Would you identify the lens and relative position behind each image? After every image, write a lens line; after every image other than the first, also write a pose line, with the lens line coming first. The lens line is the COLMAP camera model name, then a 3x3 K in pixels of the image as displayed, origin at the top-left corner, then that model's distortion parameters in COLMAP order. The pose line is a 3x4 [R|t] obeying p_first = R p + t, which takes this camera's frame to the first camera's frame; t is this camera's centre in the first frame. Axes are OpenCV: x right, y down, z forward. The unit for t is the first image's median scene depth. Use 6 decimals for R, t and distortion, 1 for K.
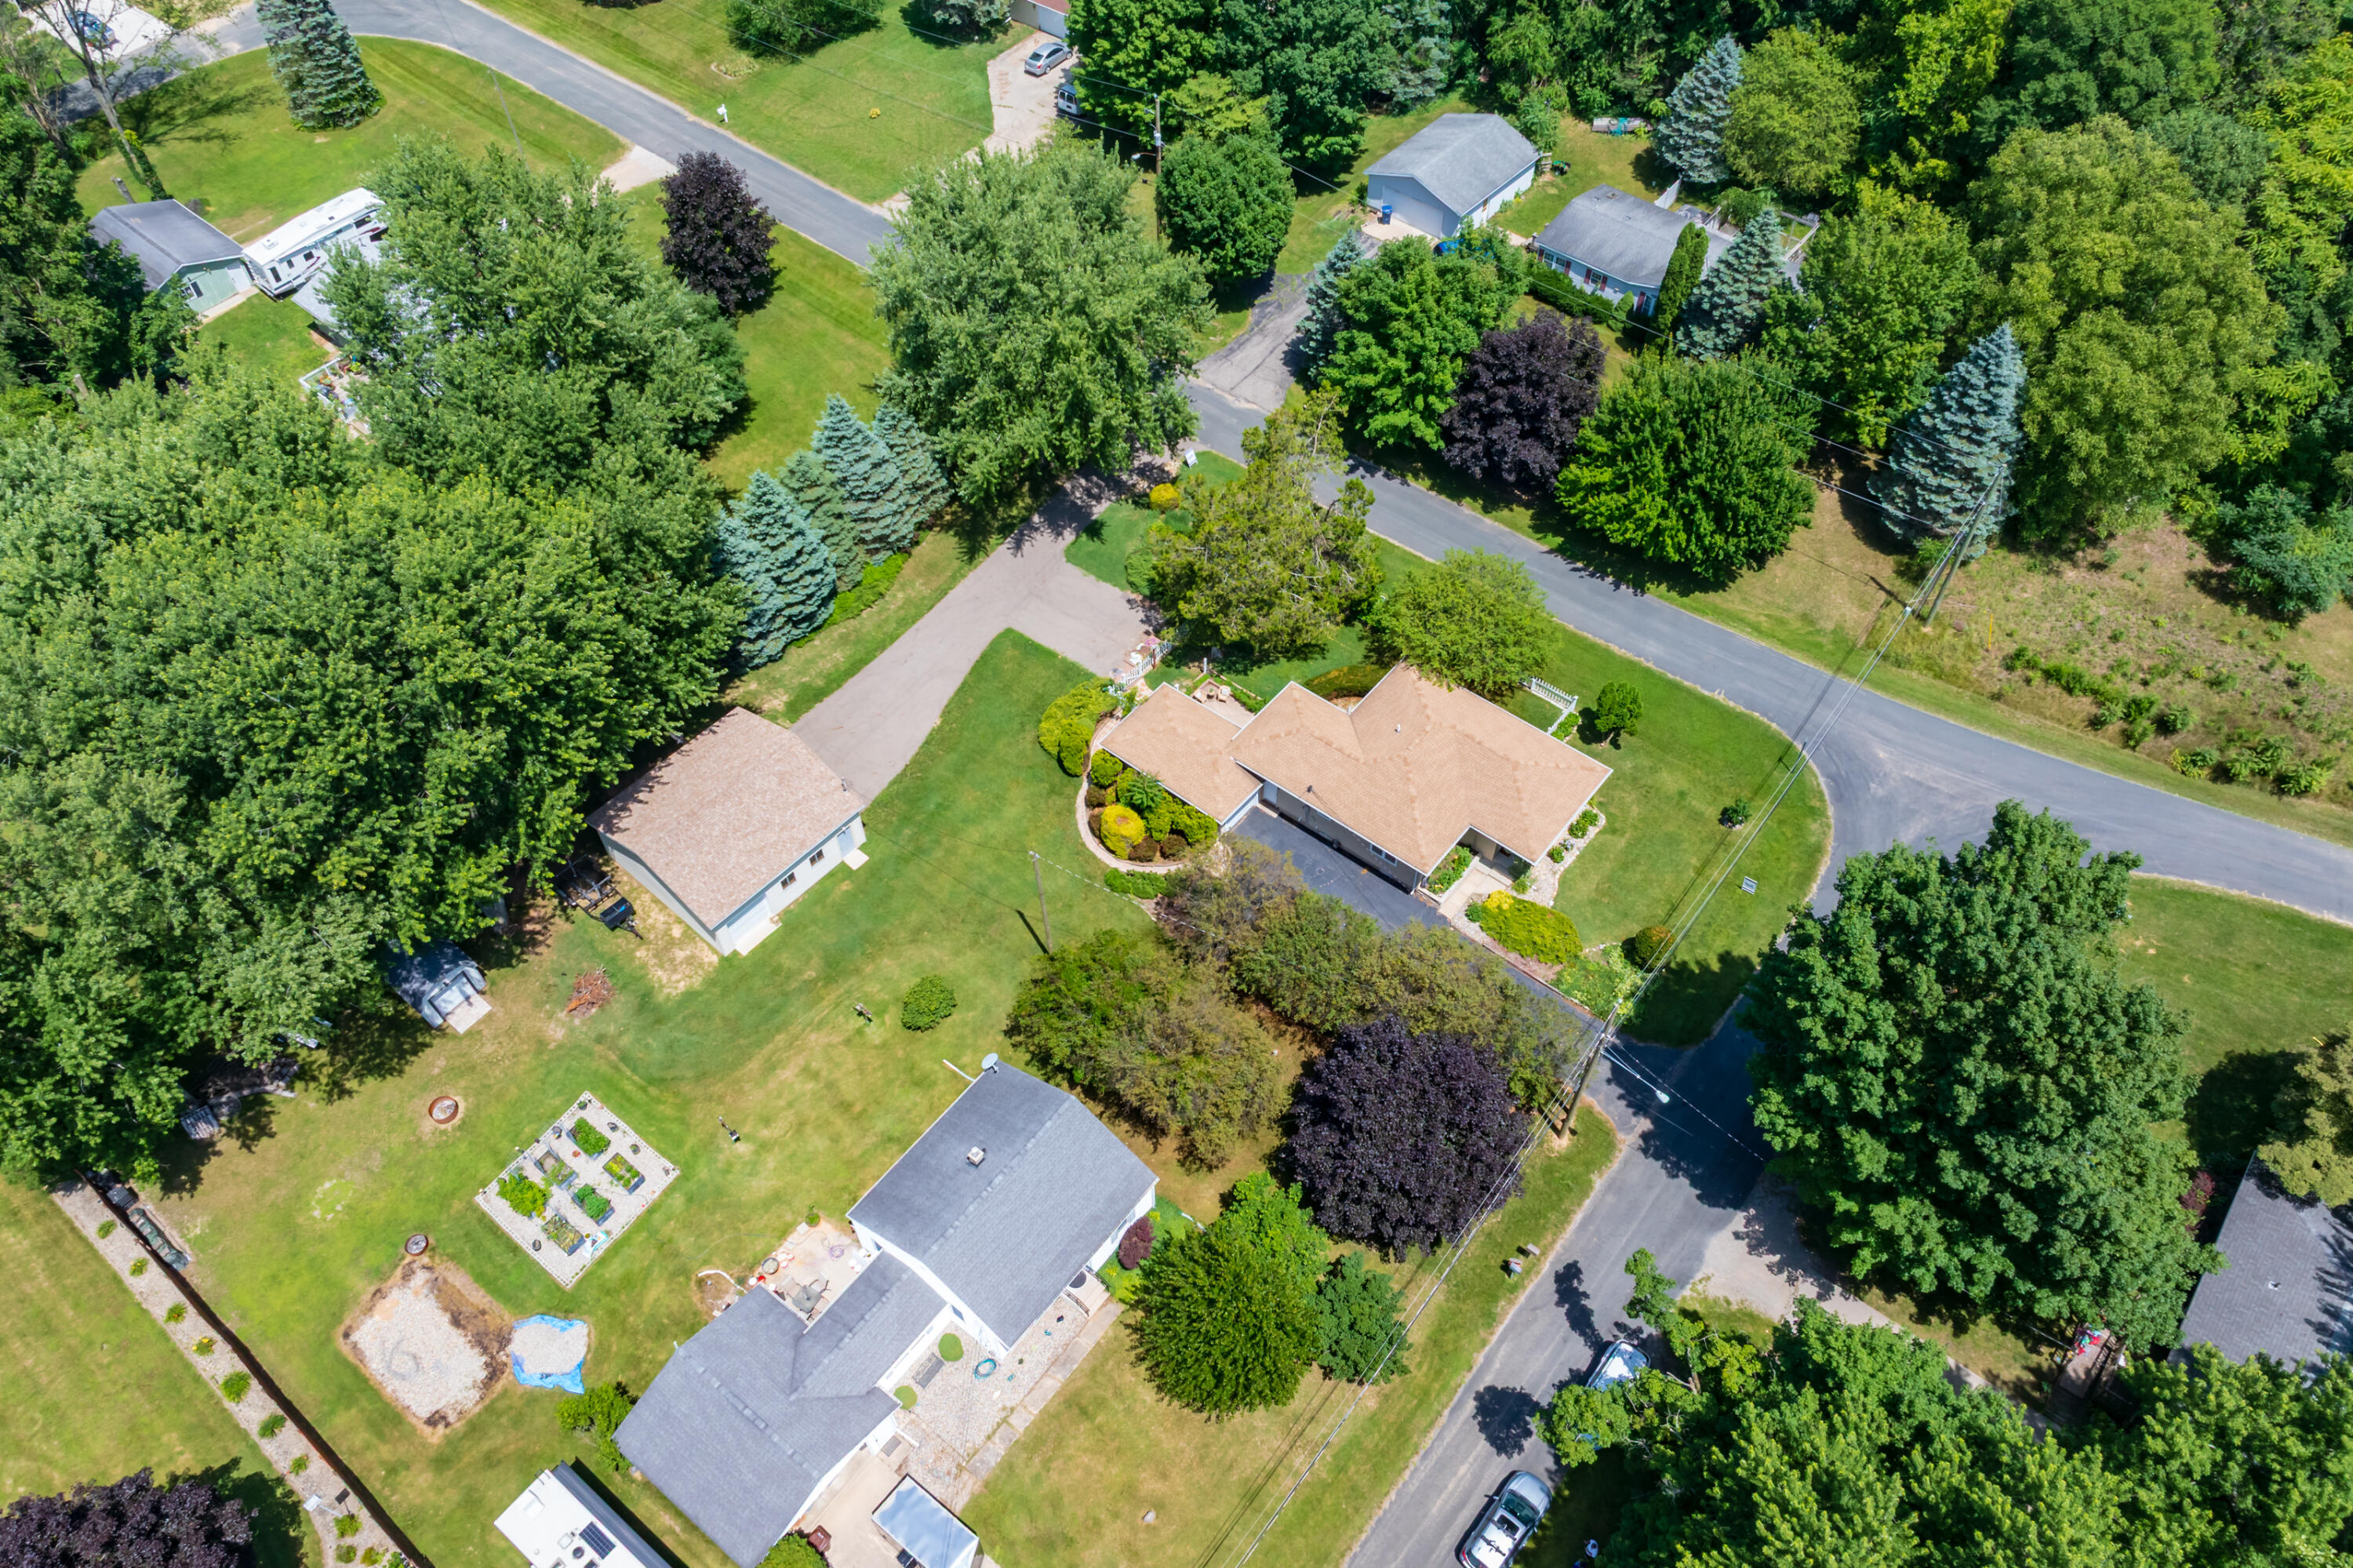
lens RADIAL K [[1662.2, 0, 1176.5], [0, 1662.2, 784.0], [0, 0, 1]] dist [-0.009838, -0.005772]
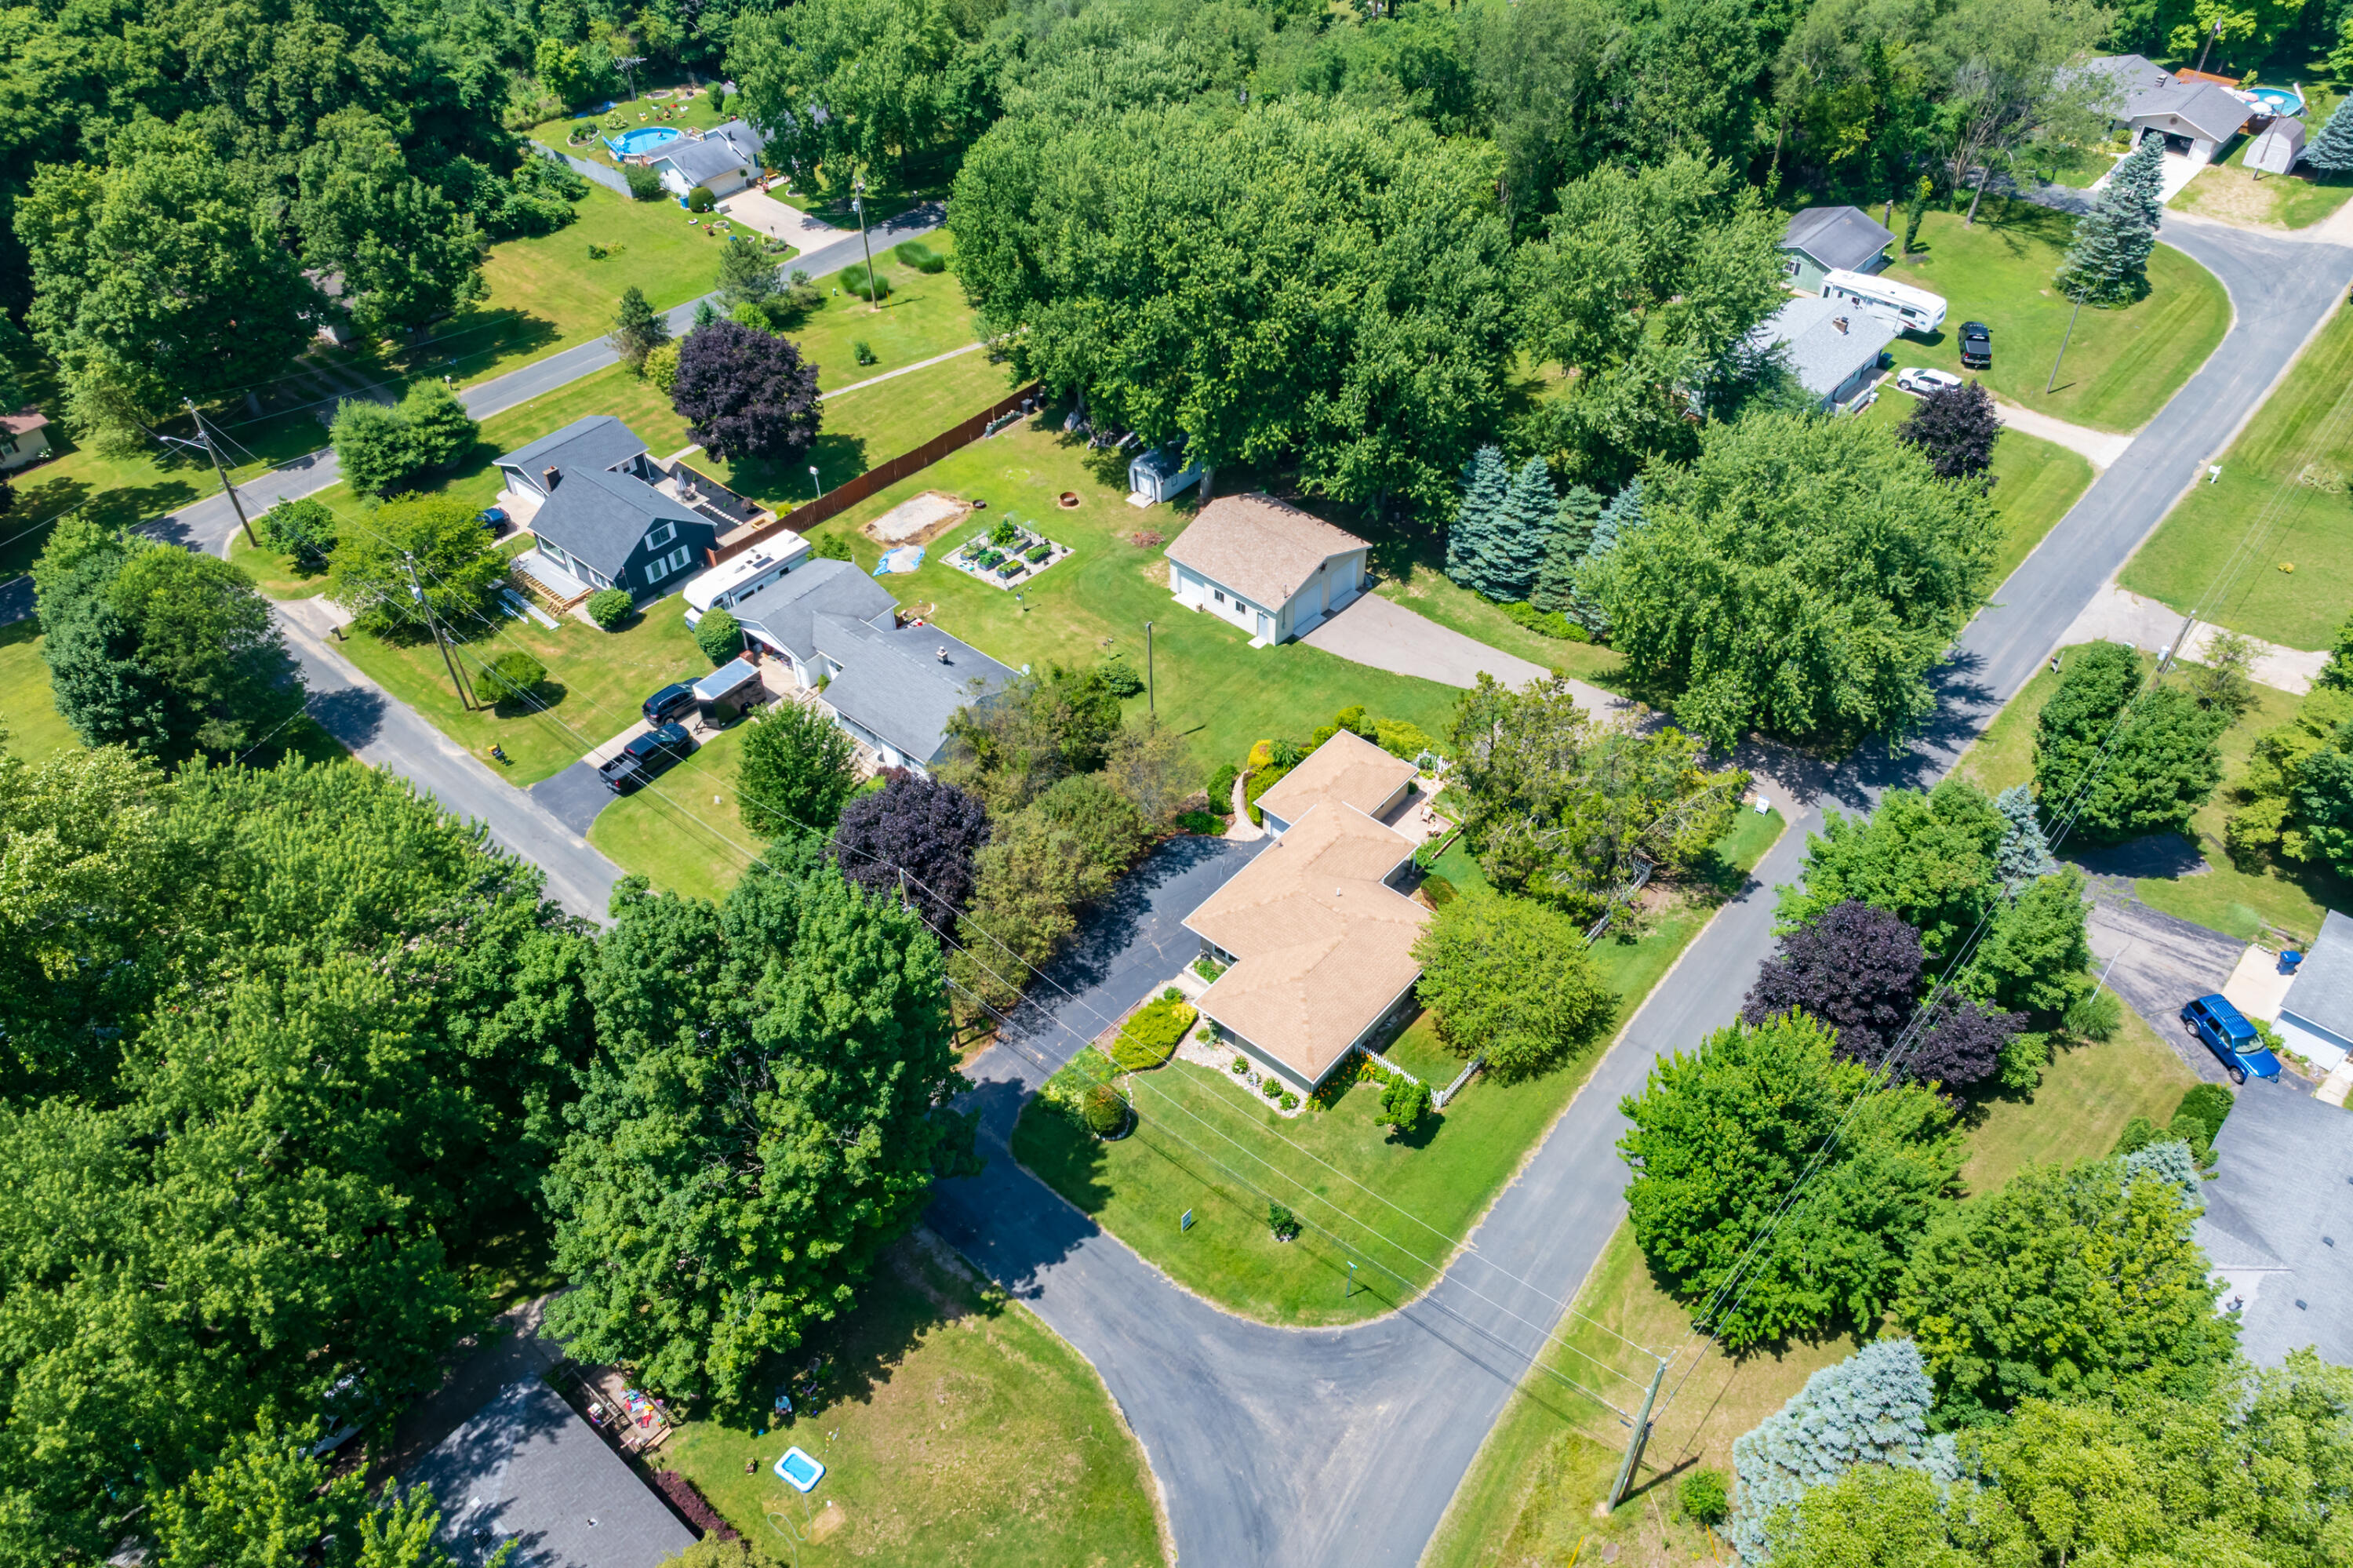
lens RADIAL K [[1662.2, 0, 1176.5], [0, 1662.2, 784.0], [0, 0, 1]] dist [-0.009838, -0.005772]
pose [[-0.034082, 0.682214, -0.730357, 0.820579], [-0.776216, 0.442259, 0.449328, -0.435160], [0.629545, 0.582229, 0.514473, 0.376143]]
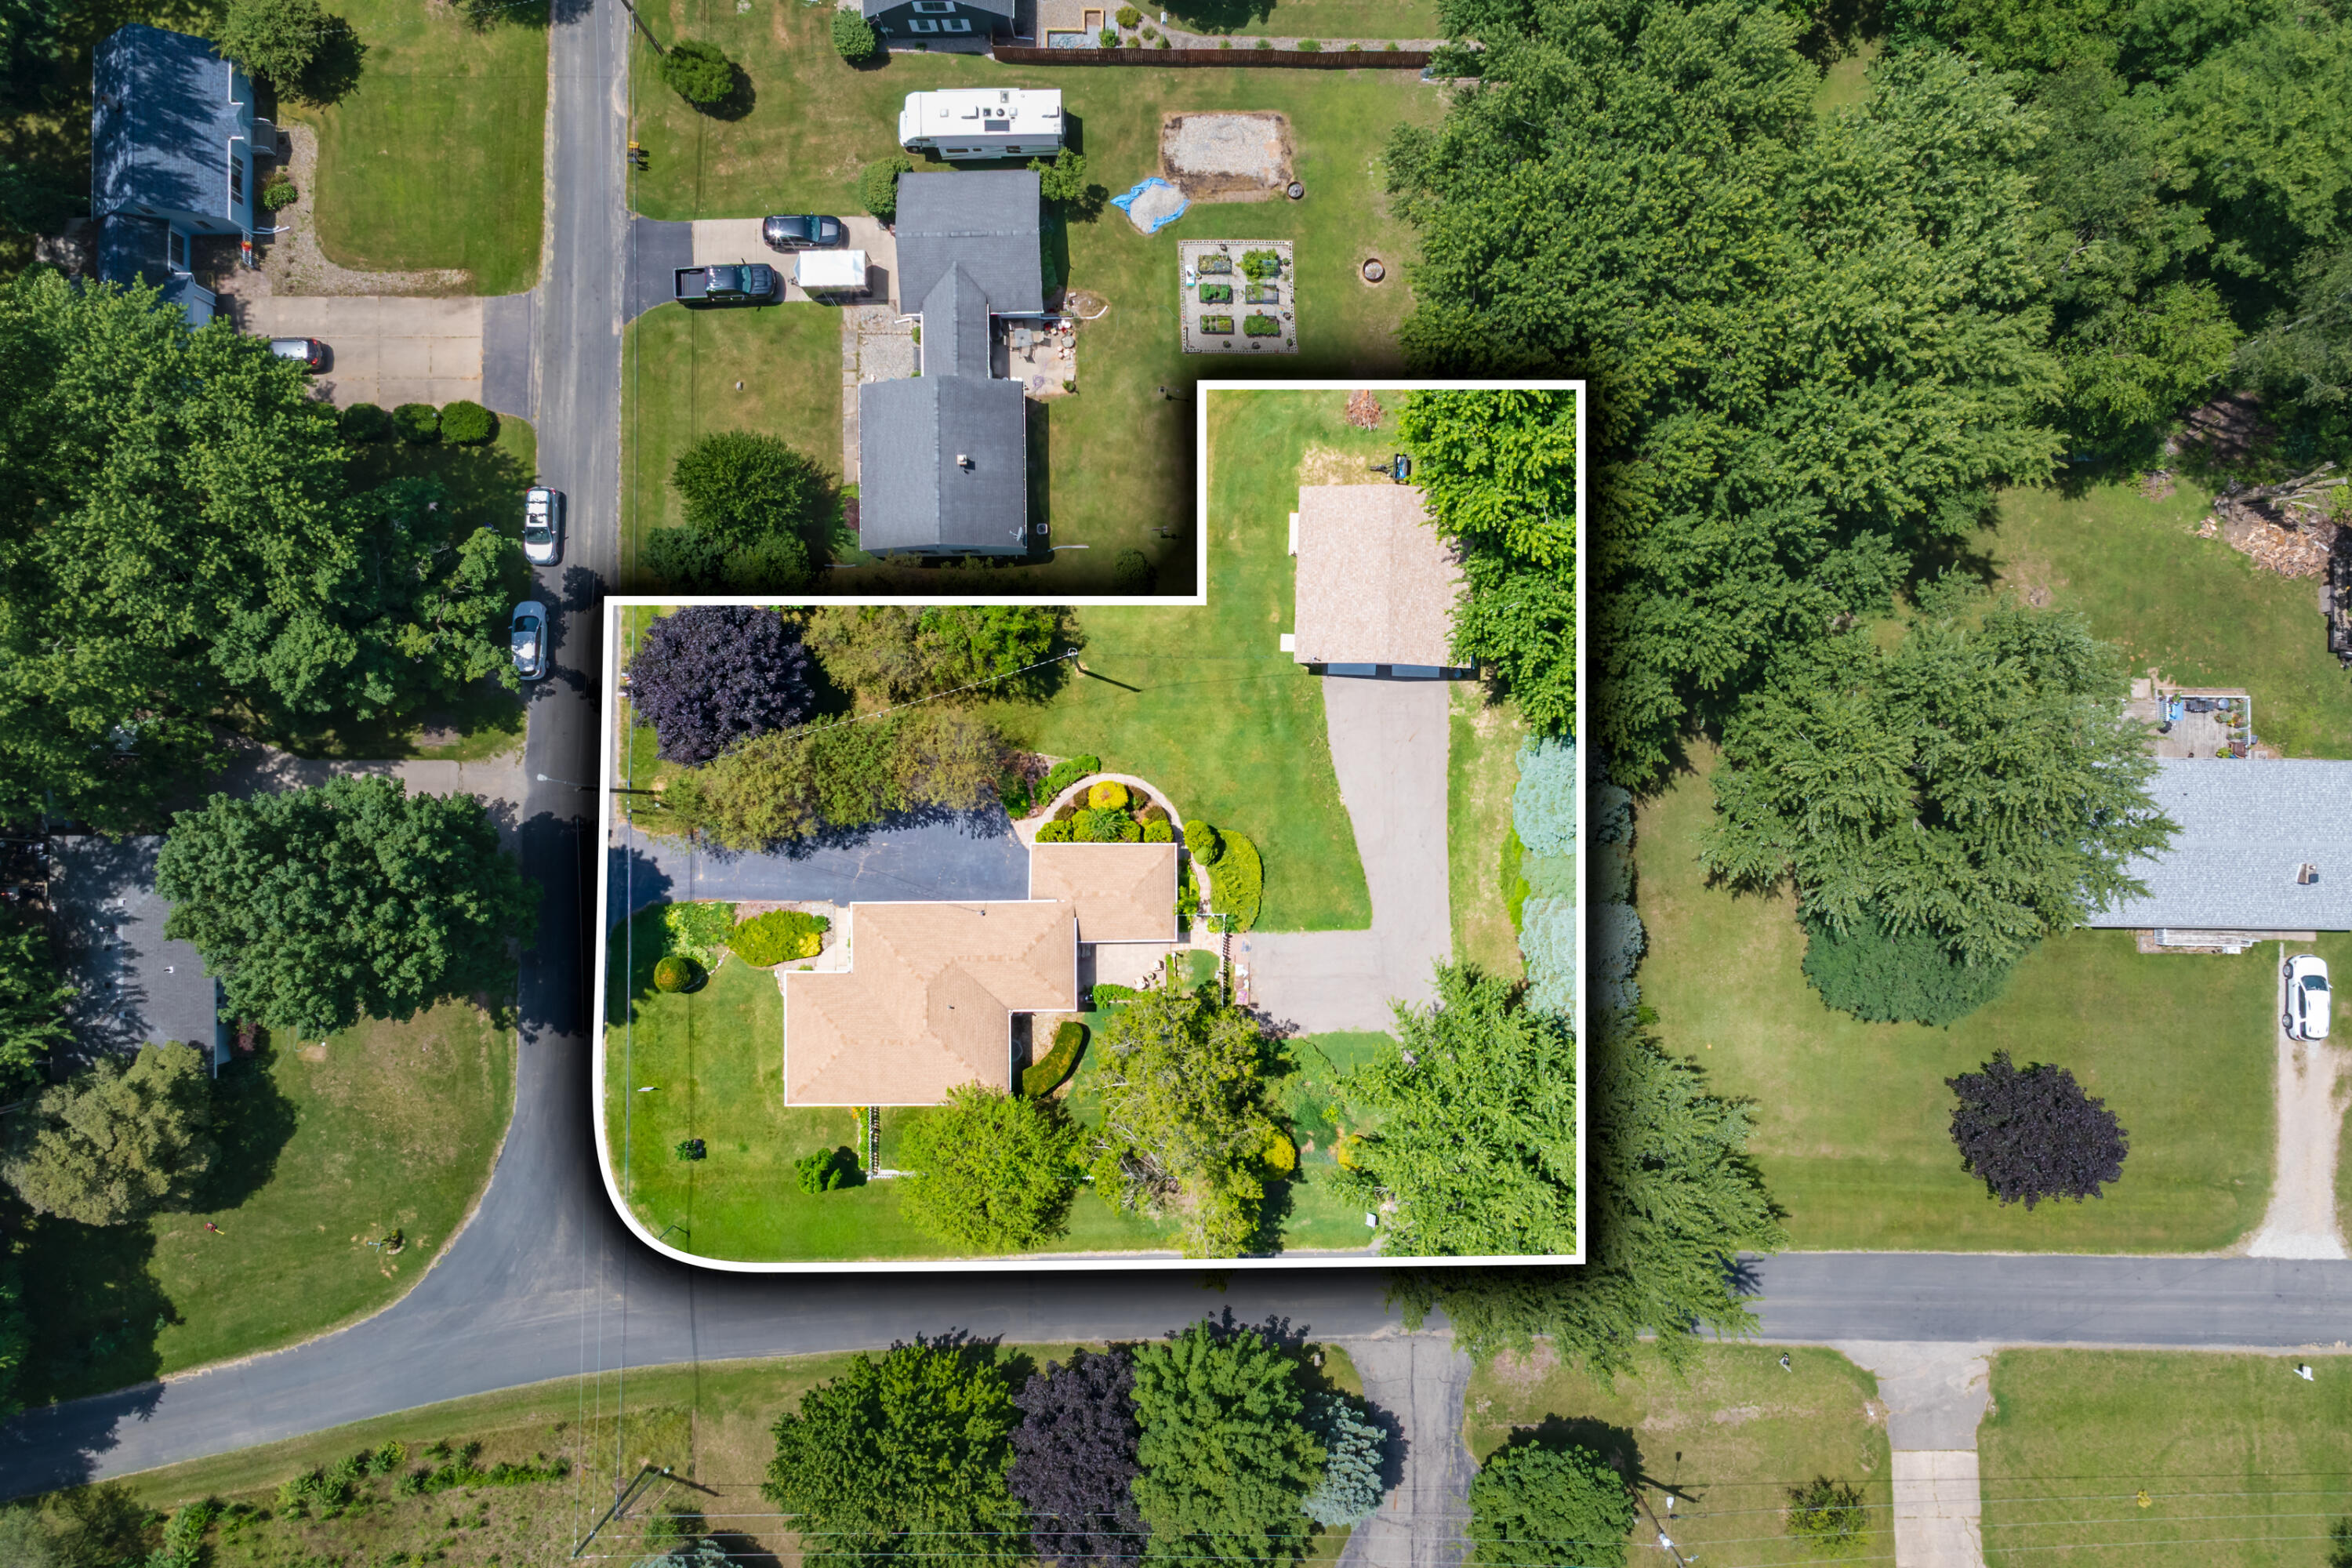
lens RADIAL K [[1661.4, 0, 1176.0], [0, 1661.4, 784.0], [0, 0, 1]] dist [-0.009838, -0.005772]
pose [[-0.775211, 0.631695, 0.003018, -0.076816], [-0.489483, -0.603697, 0.629251, -0.697089], [0.399317, 0.486325, 0.777196, 0.139092]]
